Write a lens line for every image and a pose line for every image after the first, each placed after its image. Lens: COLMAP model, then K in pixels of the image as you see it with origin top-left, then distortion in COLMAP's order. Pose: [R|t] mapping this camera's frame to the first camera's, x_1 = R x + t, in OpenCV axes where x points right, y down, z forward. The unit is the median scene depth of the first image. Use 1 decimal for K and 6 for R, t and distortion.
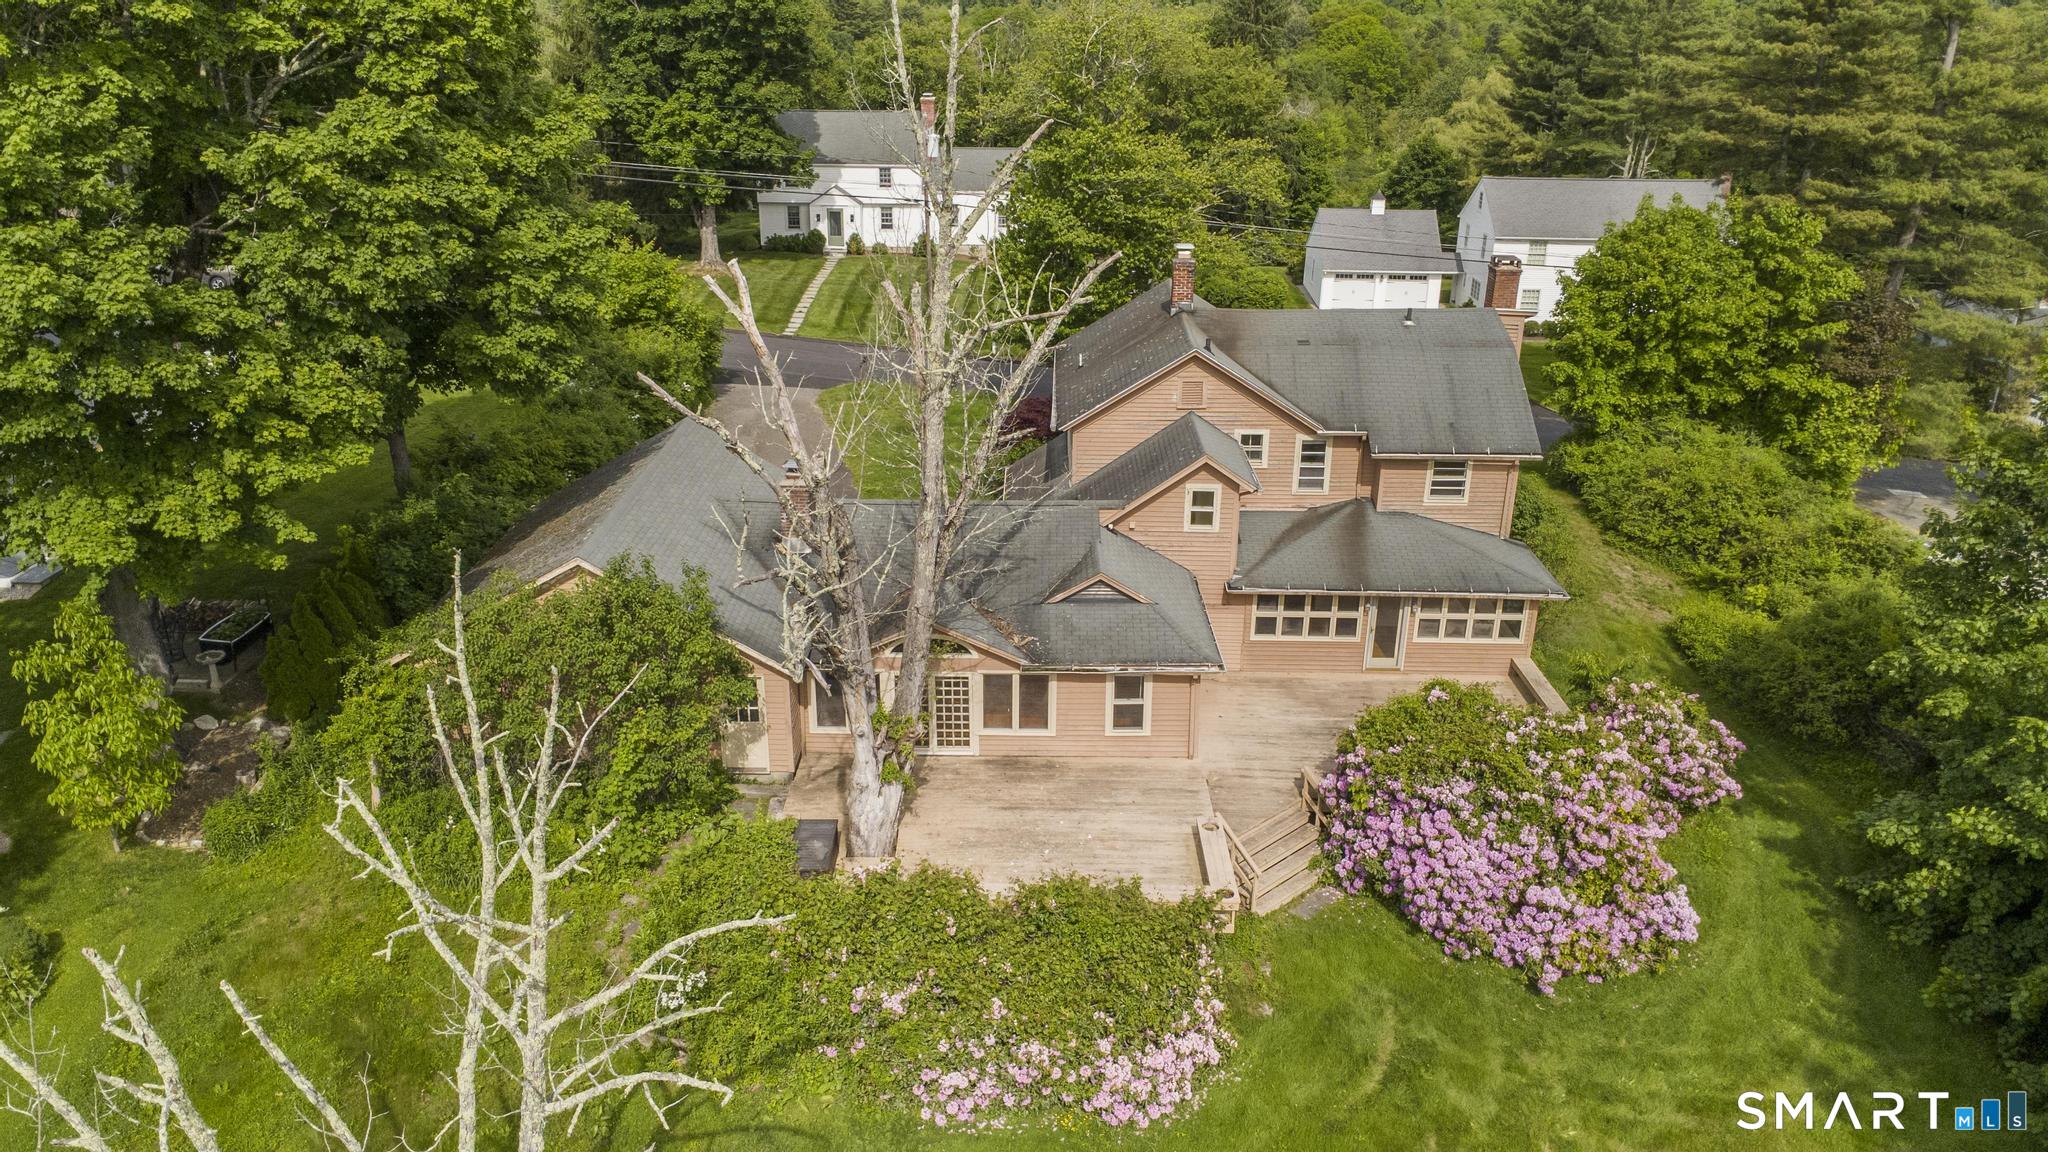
lens RADIAL K [[1435.5, 0, 1024.0], [0, 1435.5, 576.0], [0, 0, 1]] dist [0.037660, -0.049686]
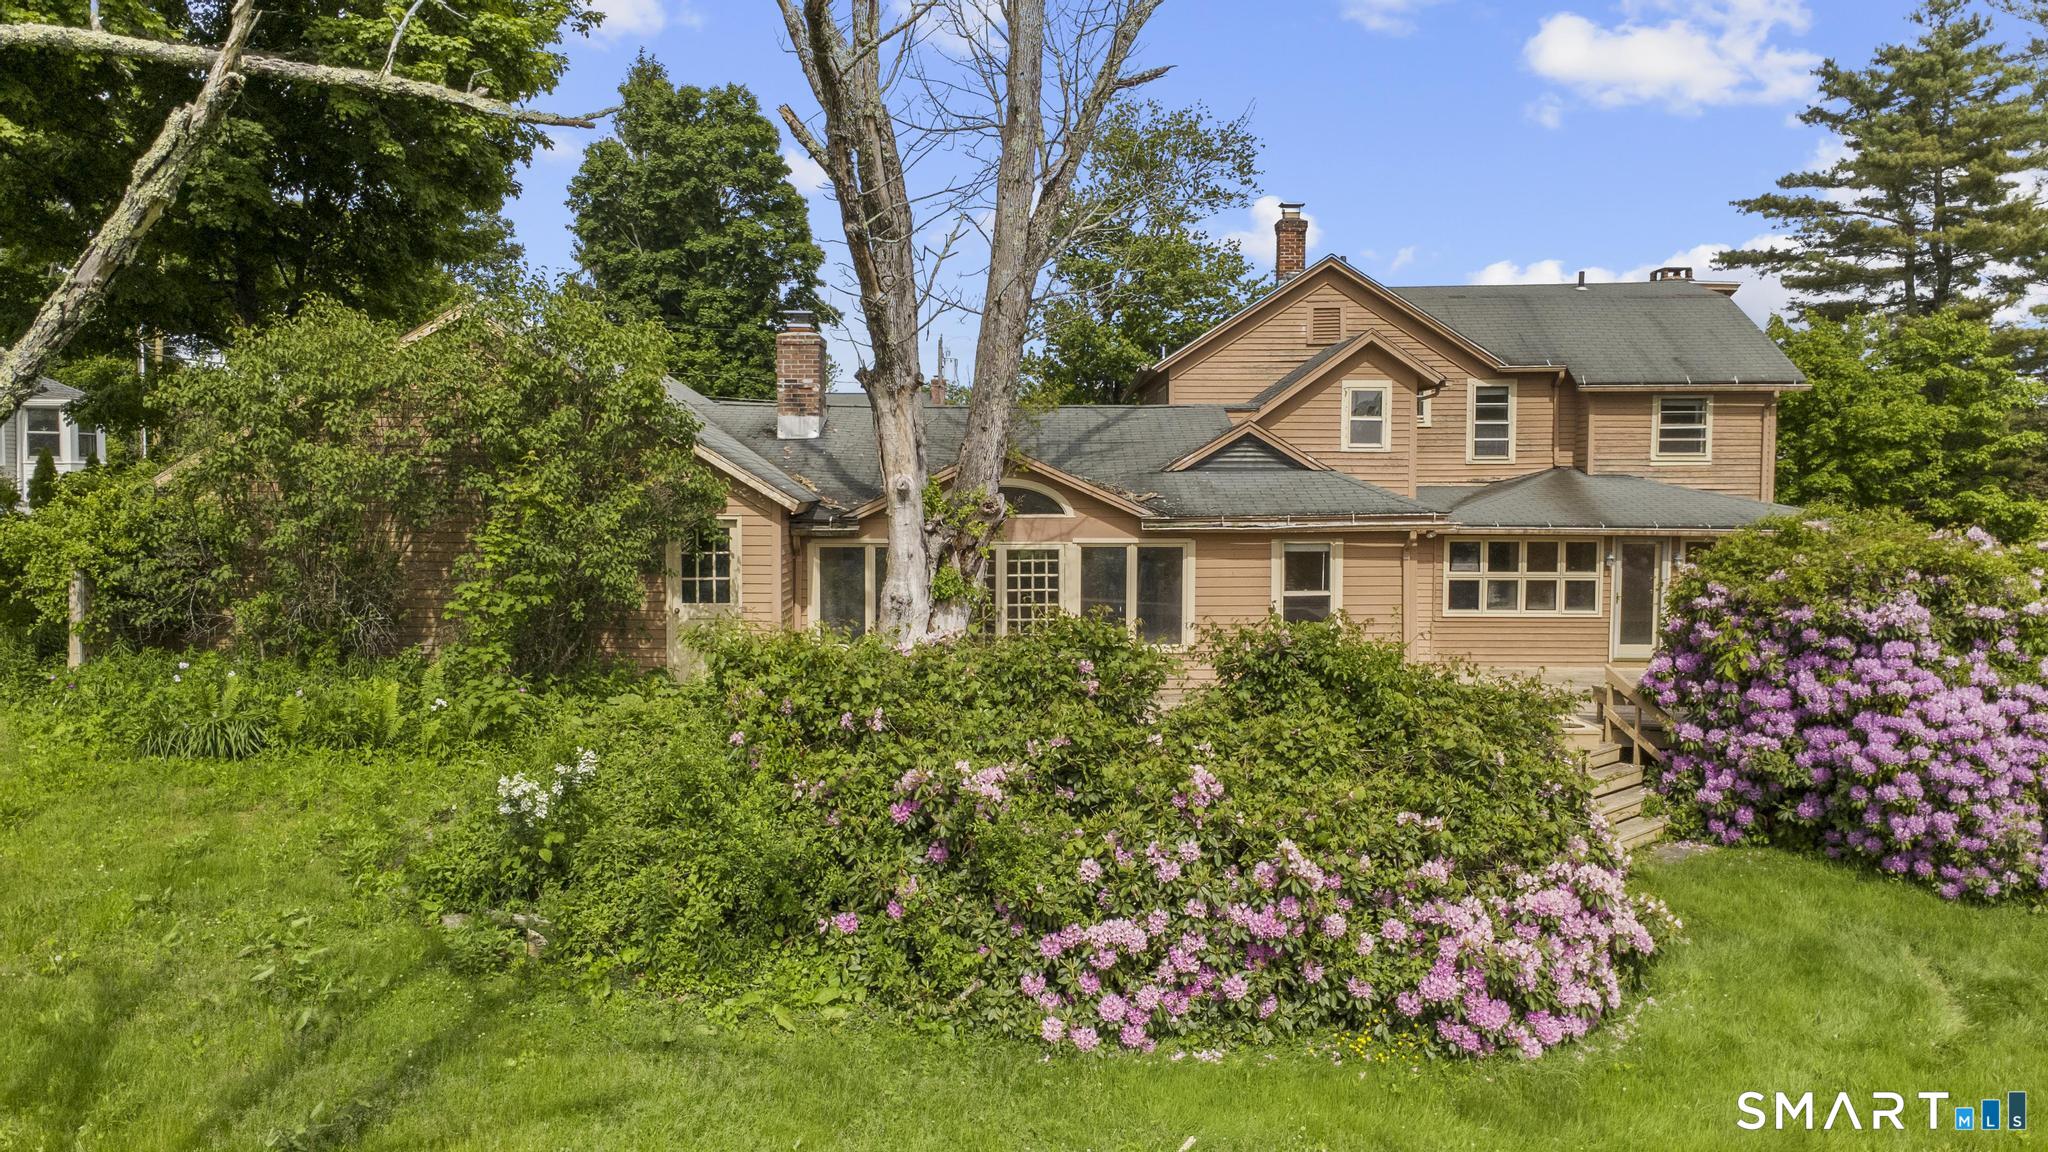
lens RADIAL K [[1435.5, 0, 1024.0], [0, 1435.5, 576.0], [0, 0, 1]] dist [0.037660, -0.049686]
pose [[0.999928, -0.001886, 0.011834, -0.053641], [0.005564, 0.947731, -0.319022, 0.249420], [-0.010614, 0.319065, 0.947673, 0.340366]]
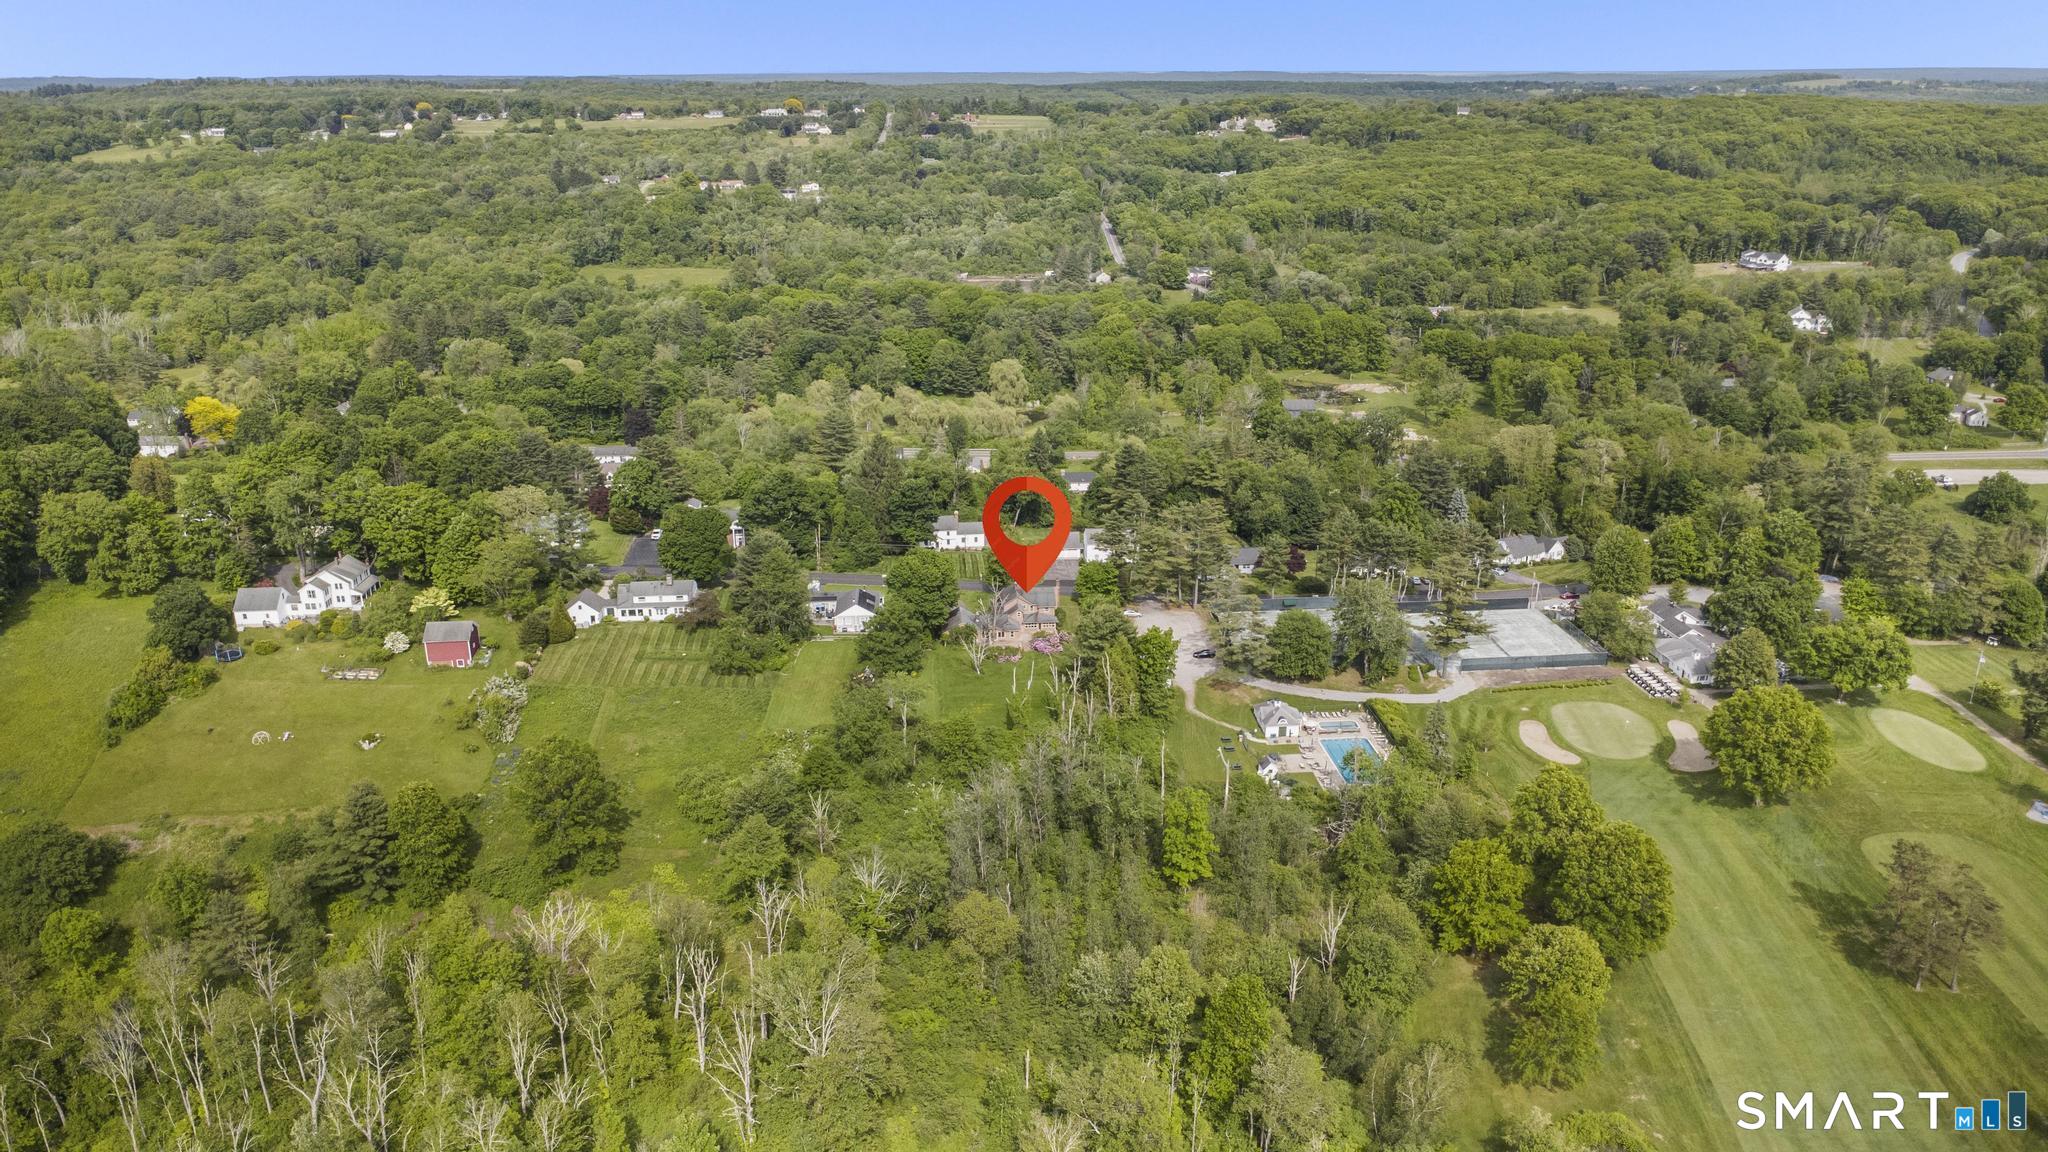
lens RADIAL K [[1435.5, 0, 1024.0], [0, 1435.5, 576.0], [0, 0, 1]] dist [0.037660, -0.049686]
pose [[0.994639, -0.043340, 0.093885, -0.689883], [0.047354, 0.998038, -0.040958, 0.088409], [-0.091925, 0.045185, 0.994740, -8.104613]]
